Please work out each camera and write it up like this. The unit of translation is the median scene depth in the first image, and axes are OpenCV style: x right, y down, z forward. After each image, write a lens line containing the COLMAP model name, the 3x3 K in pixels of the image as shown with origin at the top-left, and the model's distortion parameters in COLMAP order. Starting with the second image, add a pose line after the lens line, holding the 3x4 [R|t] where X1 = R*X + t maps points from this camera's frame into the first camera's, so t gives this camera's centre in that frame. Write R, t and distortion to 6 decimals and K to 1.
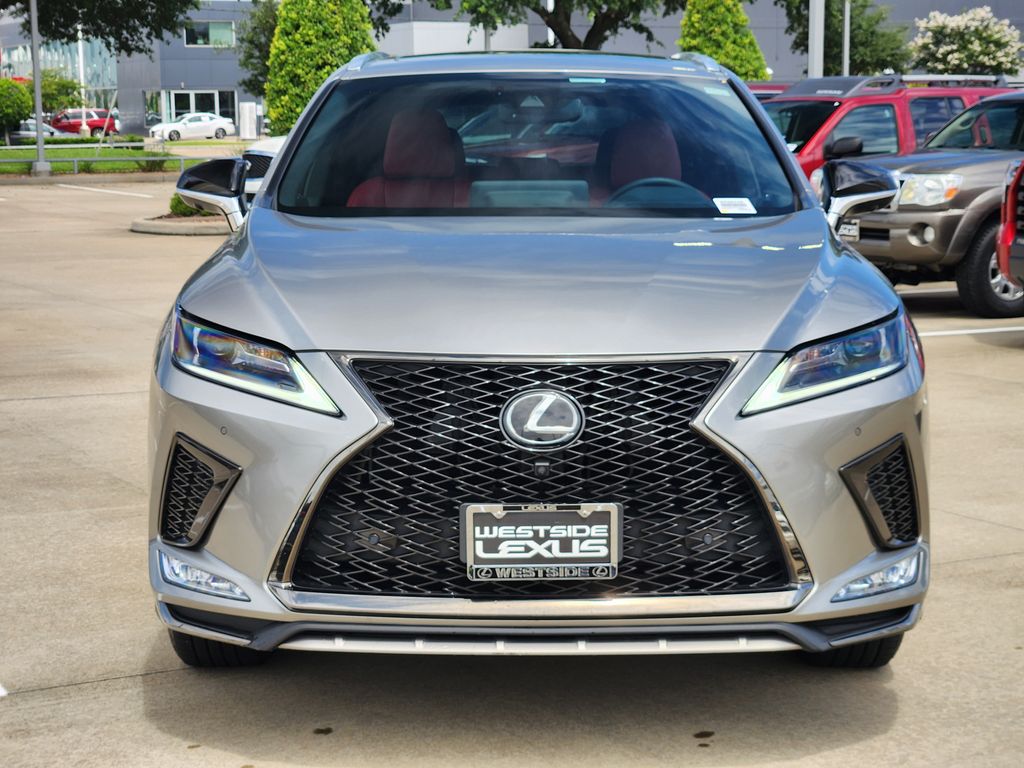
lens RADIAL K [[1936.3, 0, 510.9], [0, 1936.3, 380.3], [0, 0, 1]] dist [-0.006250, 0.000000]
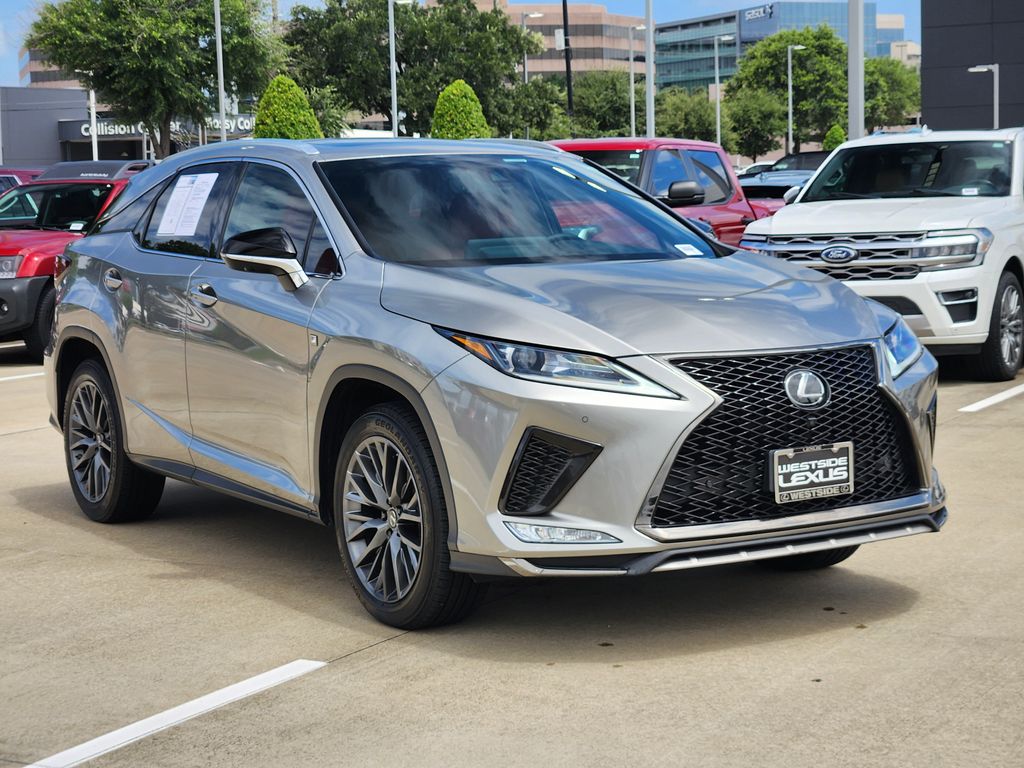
lens RADIAL K [[1936.3, 0, 505.6], [0, 1936.3, 385.4], [0, 0, 1]] dist [-0.006250, 0.000000]
pose [[0.851538, -0.072458, 0.519261, -0.934706], [0.093481, 0.995517, -0.014385, 0.017600], [-0.515891, 0.060790, 0.854495, -0.131444]]
